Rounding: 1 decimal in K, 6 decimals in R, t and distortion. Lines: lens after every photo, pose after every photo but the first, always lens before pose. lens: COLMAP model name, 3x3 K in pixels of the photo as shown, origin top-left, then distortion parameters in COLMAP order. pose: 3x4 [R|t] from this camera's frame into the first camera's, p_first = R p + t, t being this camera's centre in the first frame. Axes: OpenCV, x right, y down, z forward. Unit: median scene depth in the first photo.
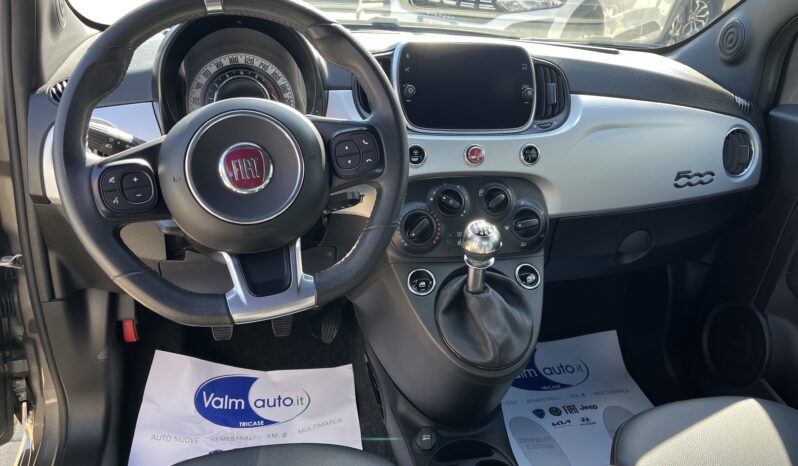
lens RADIAL K [[605.9, 0, 400.8], [0, 605.9, 235.7], [0, 0, 1]] dist [0.074367, -0.086373]
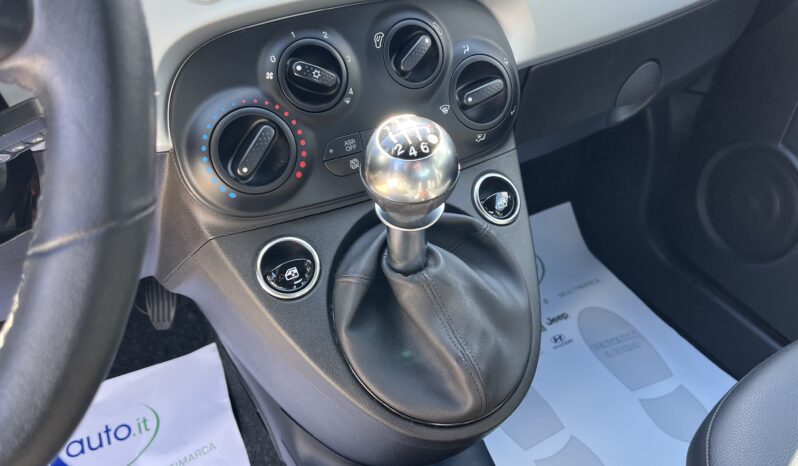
lens RADIAL K [[605.9, 0, 400.8], [0, 605.9, 235.7], [0, 0, 1]] dist [0.074367, -0.086373]
pose [[0.963354, -0.214565, 0.160970, 0.046009], [0.169824, 0.952401, 0.253166, -0.045671], [-0.207629, -0.216552, 0.953937, 0.546157]]
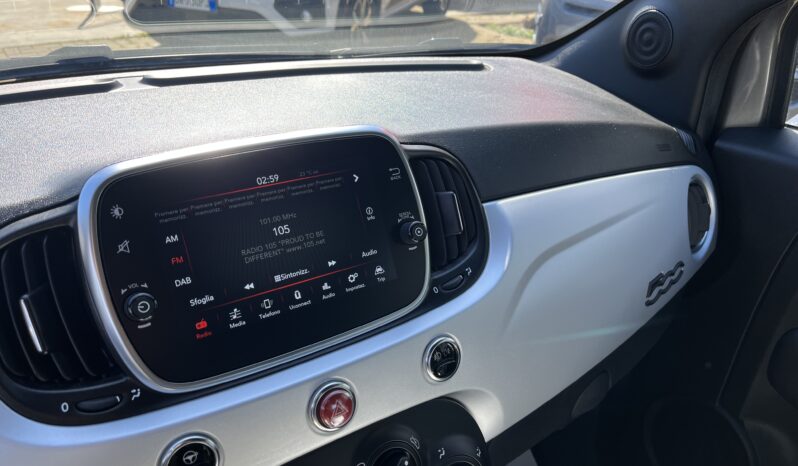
lens RADIAL K [[605.9, 0, 400.8], [0, 605.9, 235.7], [0, 0, 1]] dist [0.074367, -0.086373]
pose [[0.935360, -0.194230, 0.295593, 0.060956], [0.175095, 0.980415, 0.090156, -0.279617], [-0.307315, -0.032571, 0.951050, 0.568235]]
